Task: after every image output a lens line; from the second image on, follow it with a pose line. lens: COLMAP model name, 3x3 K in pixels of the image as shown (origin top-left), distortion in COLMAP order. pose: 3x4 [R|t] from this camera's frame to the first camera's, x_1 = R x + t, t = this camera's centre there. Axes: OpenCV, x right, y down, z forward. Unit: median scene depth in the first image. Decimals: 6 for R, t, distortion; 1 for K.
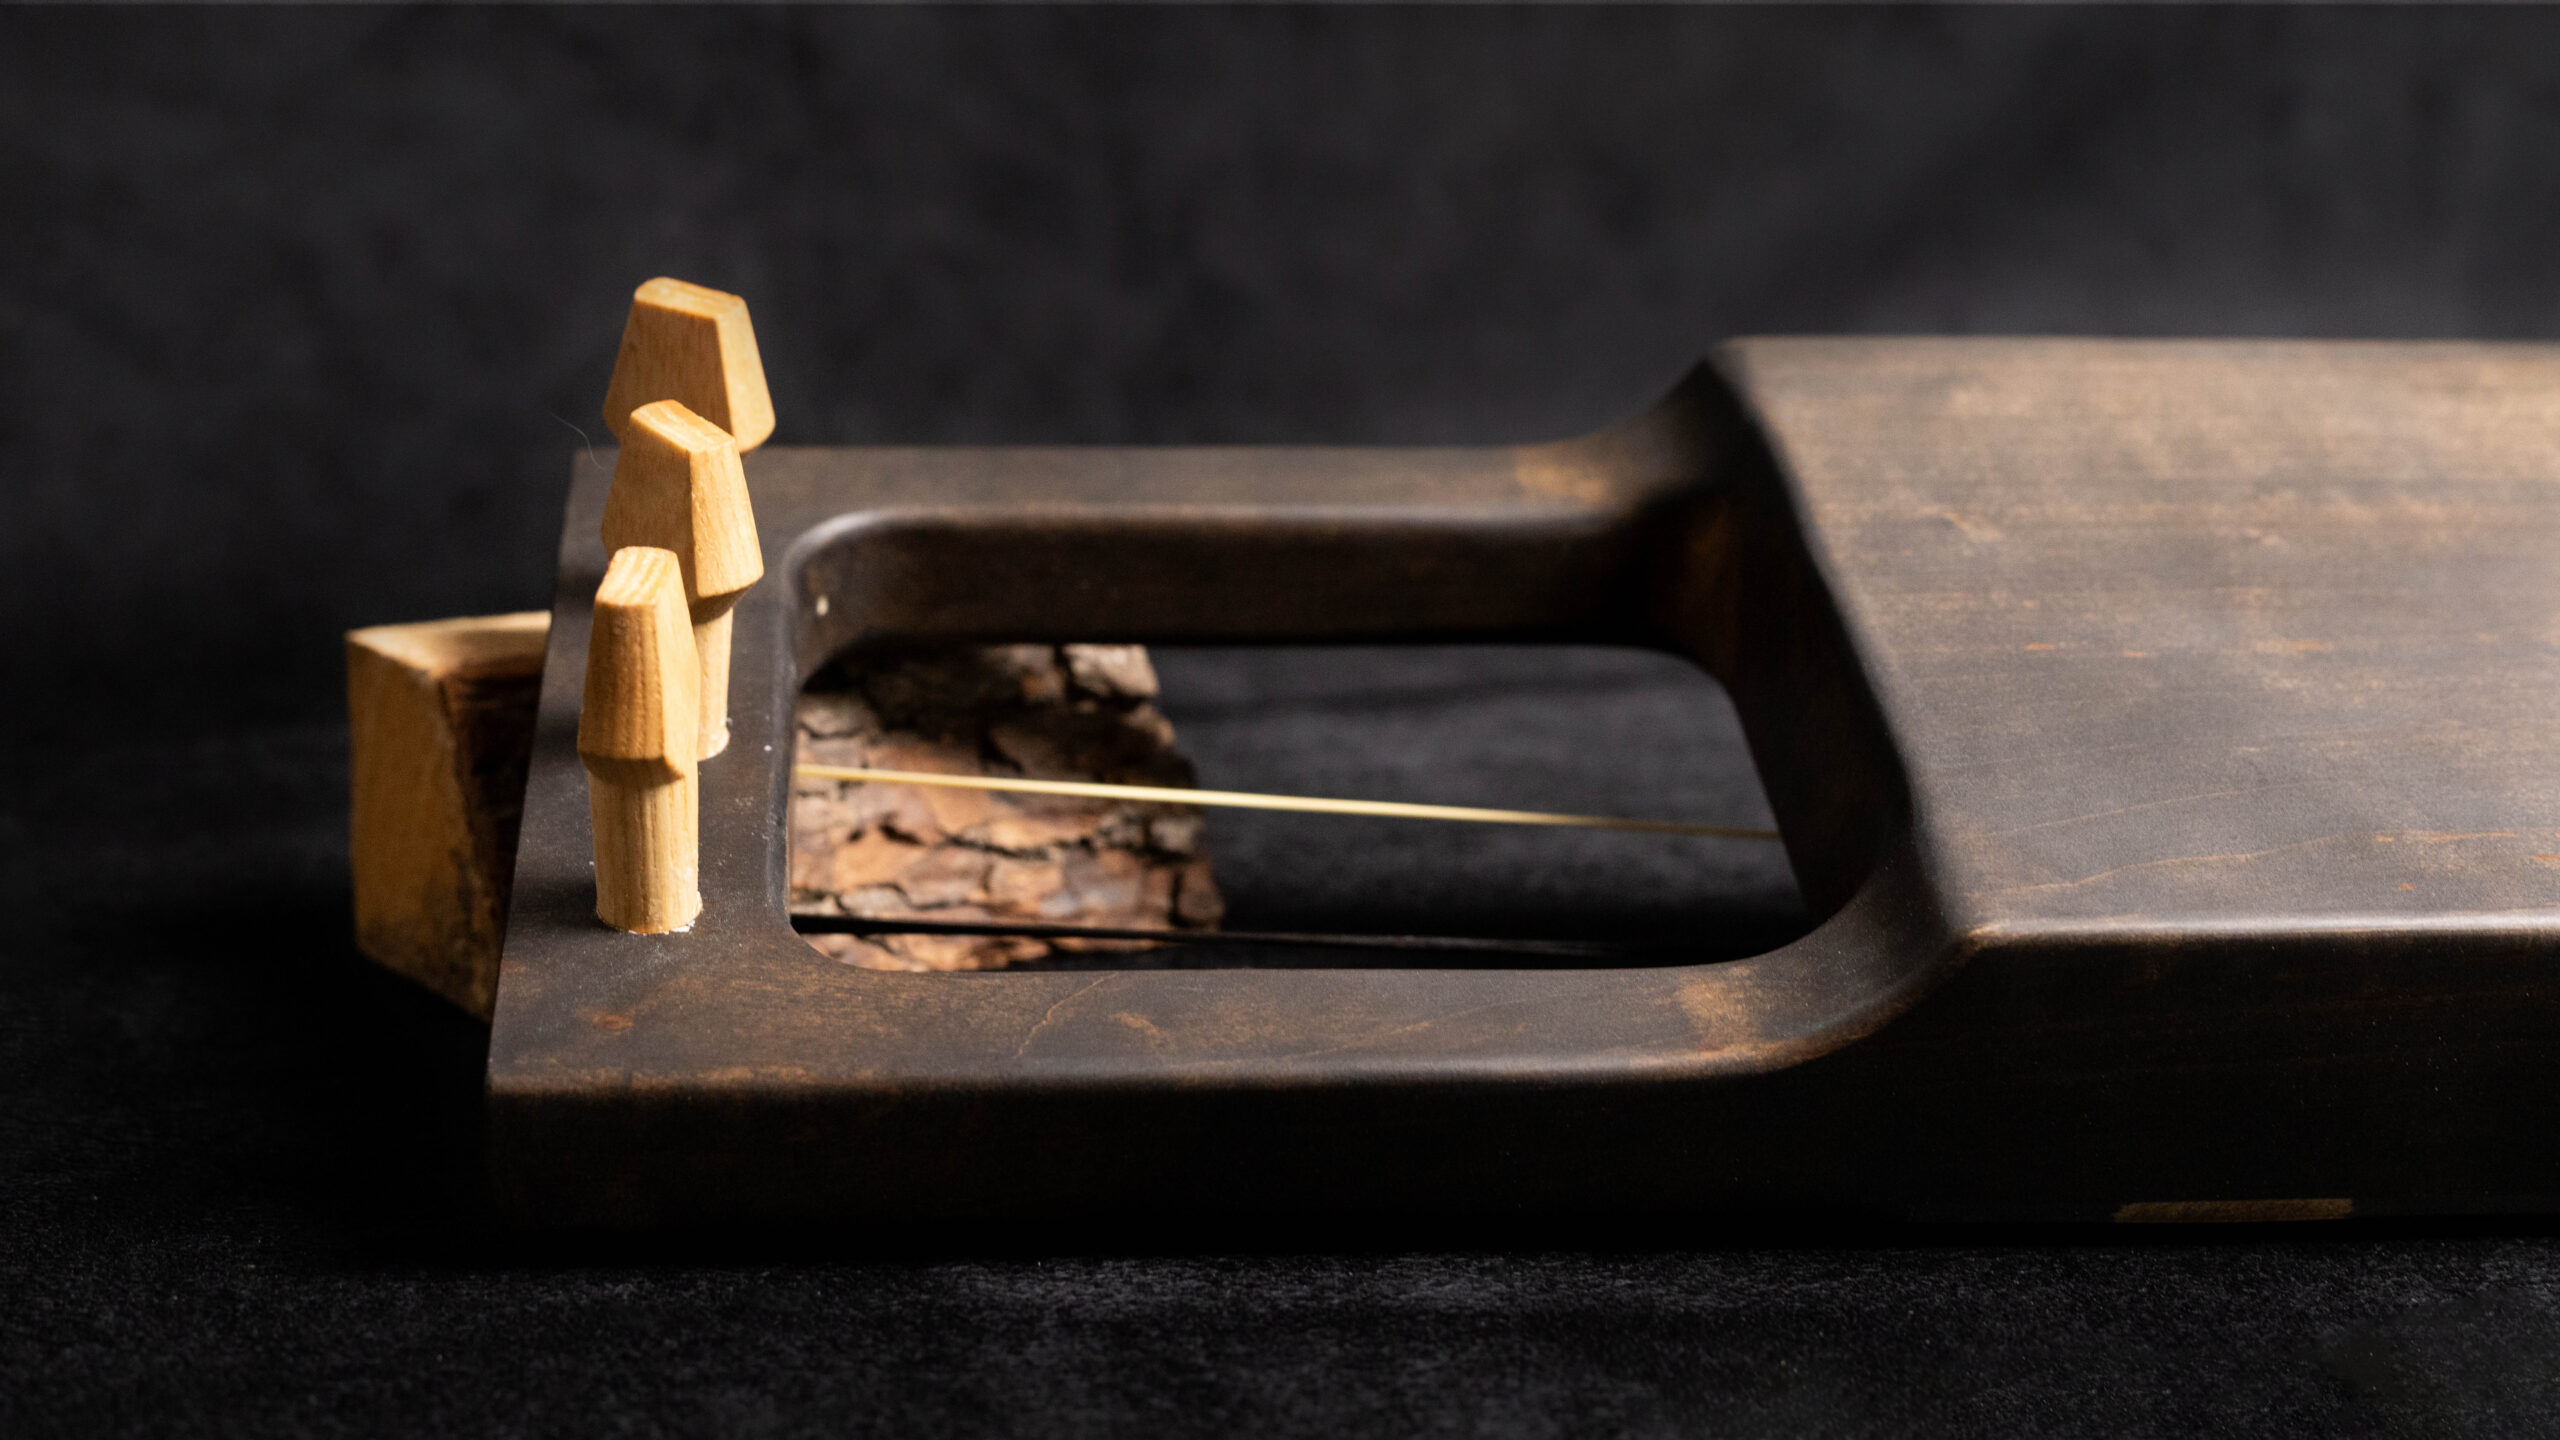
lens RADIAL K [[3944.6, 0, 1280.0], [0, 3944.6, 720.0], [0, 0, 1]] dist [0.007200, 0.023470]
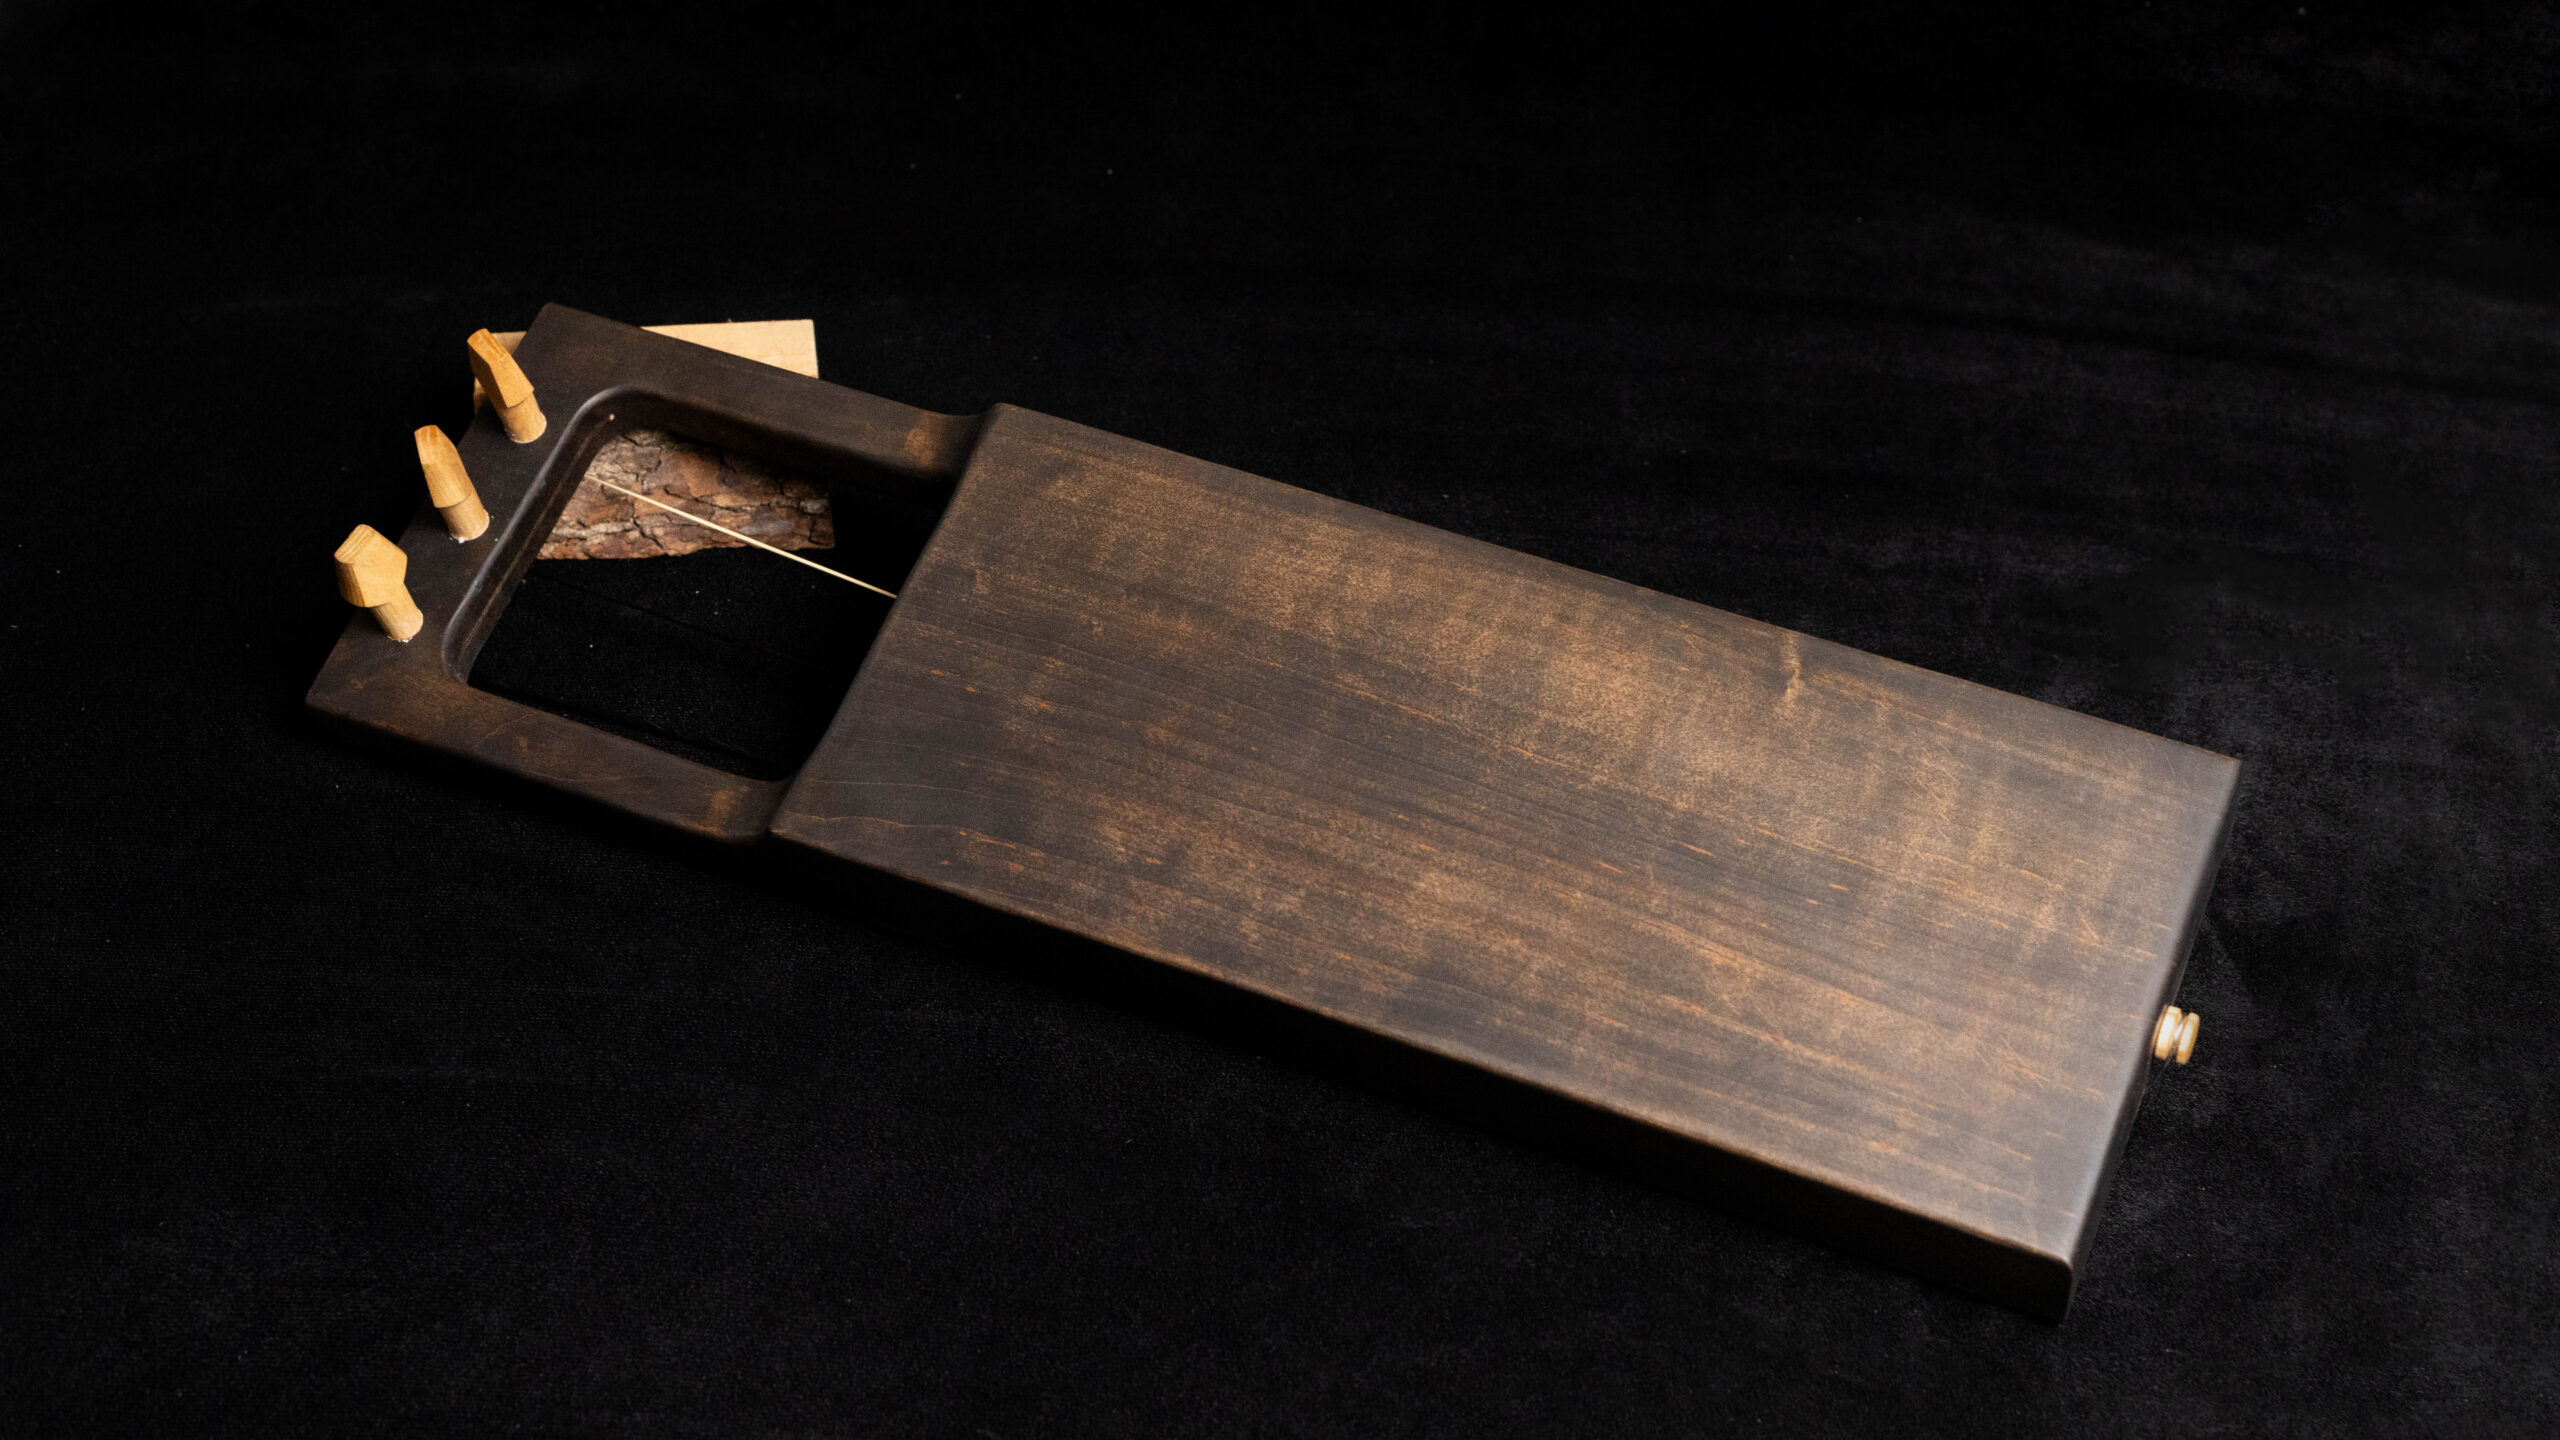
lens RADIAL K [[3944.6, 0, 1280.0], [0, 3944.6, 720.0], [0, 0, 1]] dist [0.007200, 0.023470]
pose [[0.865090, 0.327393, -0.380043, 1.160896], [-0.087729, 0.844708, 0.527988, -1.139473], [0.493885, -0.423416, 0.759471, -0.605566]]
